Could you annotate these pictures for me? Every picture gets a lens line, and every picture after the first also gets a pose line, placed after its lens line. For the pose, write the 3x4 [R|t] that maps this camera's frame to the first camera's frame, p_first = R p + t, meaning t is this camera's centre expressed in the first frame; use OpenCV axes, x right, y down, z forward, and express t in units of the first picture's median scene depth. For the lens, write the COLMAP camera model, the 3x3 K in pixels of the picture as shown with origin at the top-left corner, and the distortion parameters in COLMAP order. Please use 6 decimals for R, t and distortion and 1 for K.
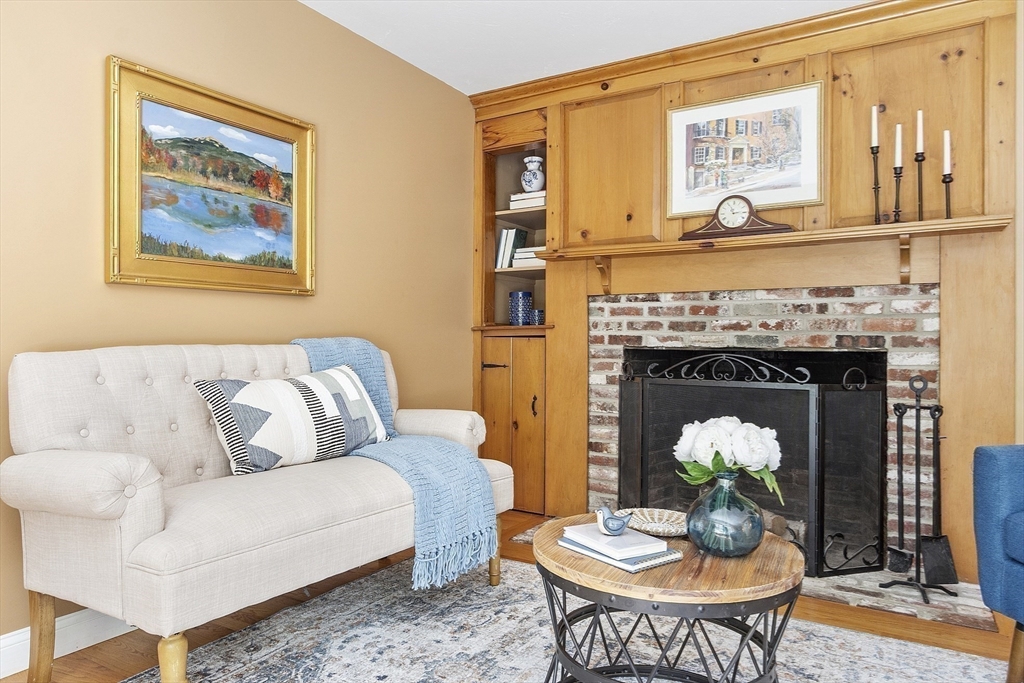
lens RADIAL K [[694.5, 0, 512.0], [0, 694.5, 336.5], [0, 0, 1]] dist [0.004030, 0.000674]
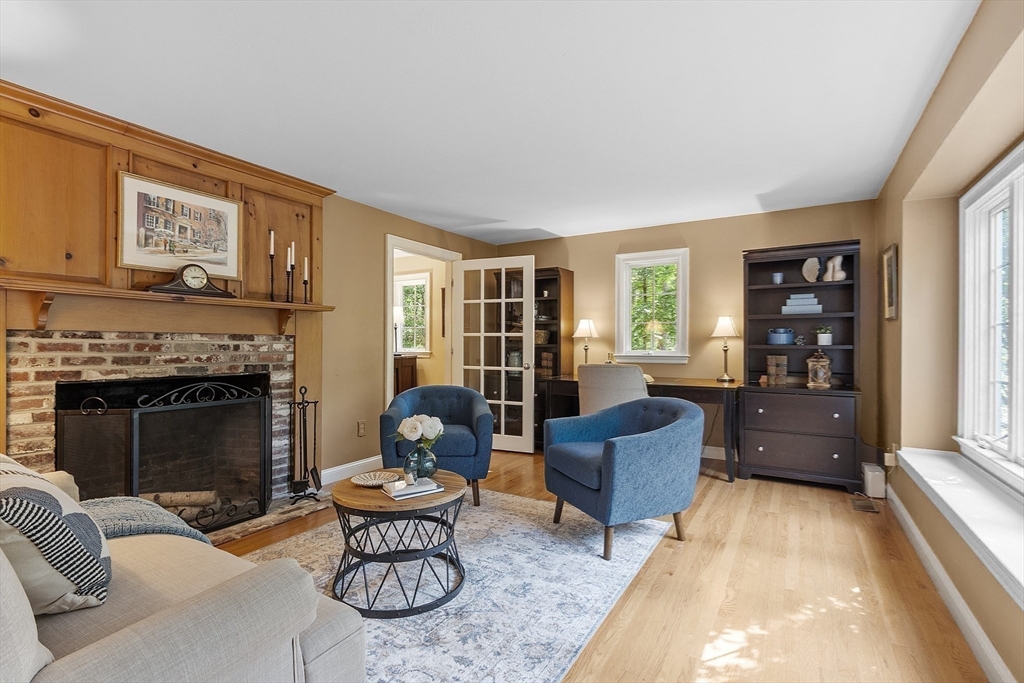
lens RADIAL K [[471.1, 0, 512.0], [0, 471.1, 341.5], [0, 0, 1]] dist [-0.000290, -0.000176]
pose [[-0.022686, 0.002873, 0.999739, -0.581968], [-0.015171, 0.999880, -0.003217, -0.056473], [-0.999628, -0.015240, -0.022640, 0.383593]]
